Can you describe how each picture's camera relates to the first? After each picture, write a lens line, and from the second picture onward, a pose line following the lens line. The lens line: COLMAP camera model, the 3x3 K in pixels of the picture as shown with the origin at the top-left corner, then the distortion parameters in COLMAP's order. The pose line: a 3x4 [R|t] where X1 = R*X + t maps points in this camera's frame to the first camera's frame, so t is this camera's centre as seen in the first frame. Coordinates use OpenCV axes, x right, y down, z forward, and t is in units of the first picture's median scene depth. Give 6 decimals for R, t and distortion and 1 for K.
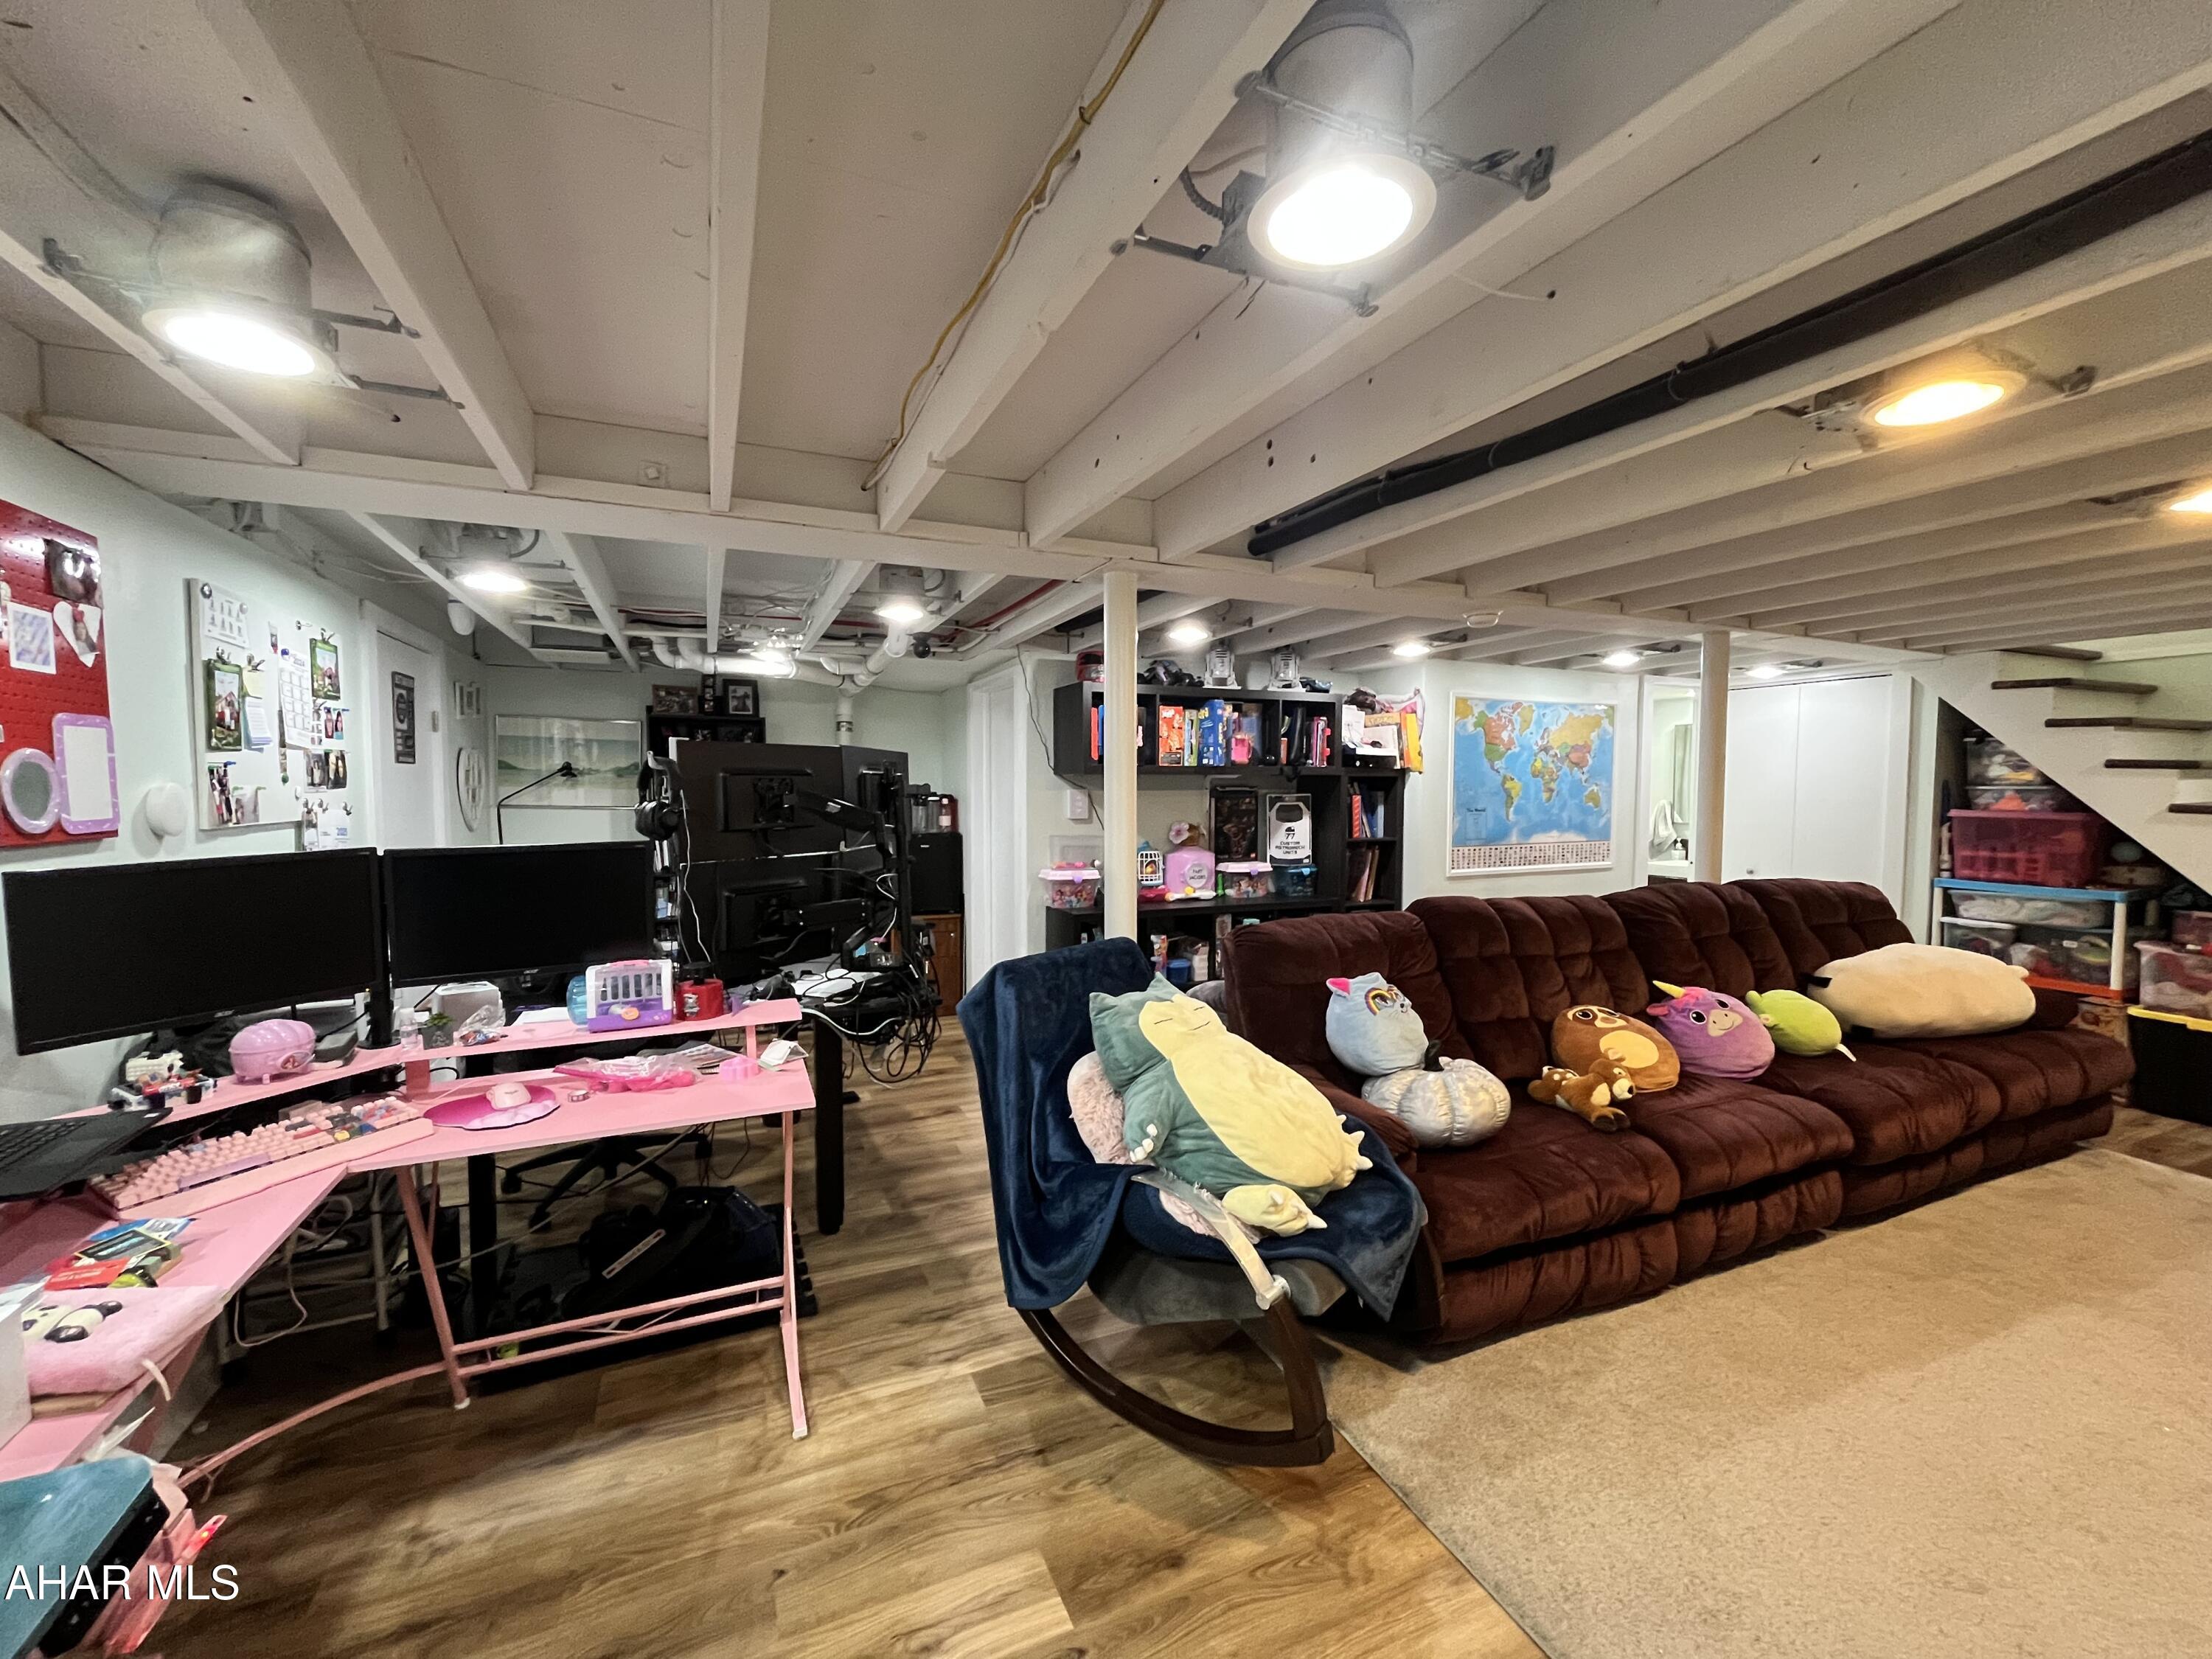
lens RADIAL K [[888.7, 0, 1096.8], [0, 888.7, 829.2], [0, 0, 1]] dist [-0.002725, -0.000280]
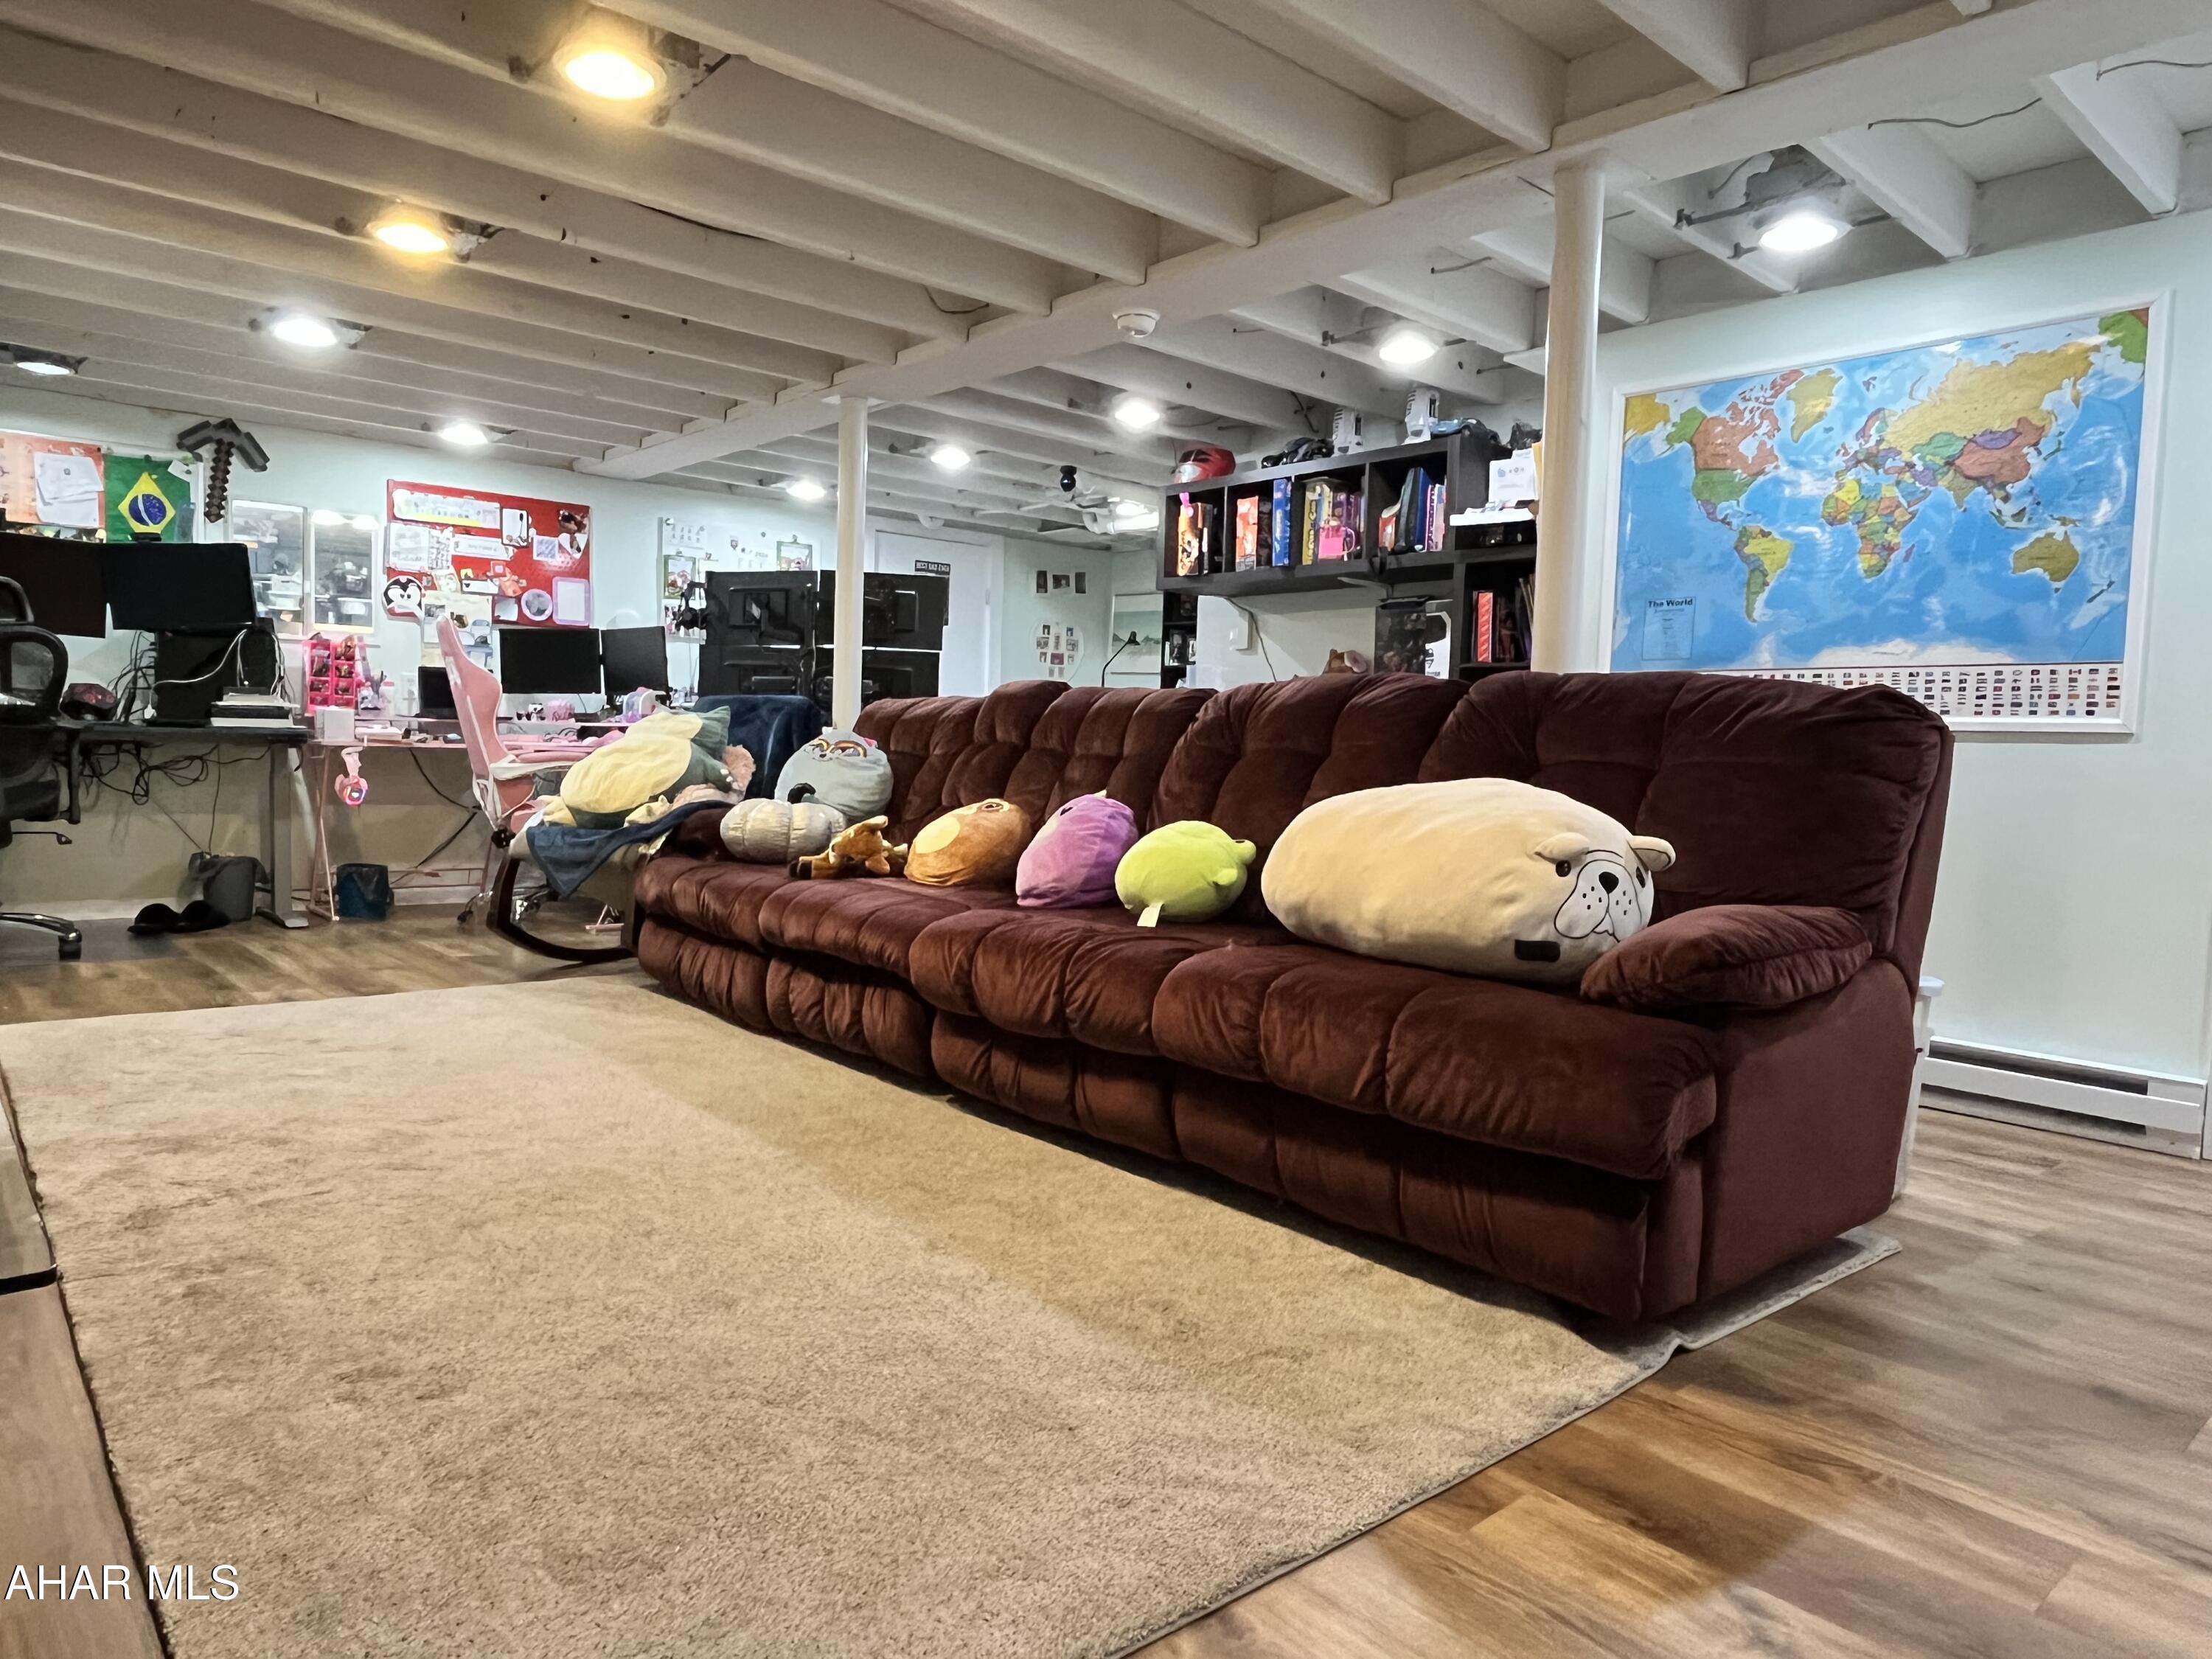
lens RADIAL K [[1411.1, 0, 1103.5], [0, 1411.1, 831.9], [0, 0, 1]] dist [-0.001303, -0.000753]
pose [[0.306691, 0.068616, -0.949333, 1.103660], [-0.078290, 0.995837, 0.046685, 0.098371], [0.948584, 0.060005, 0.310786, 0.427964]]
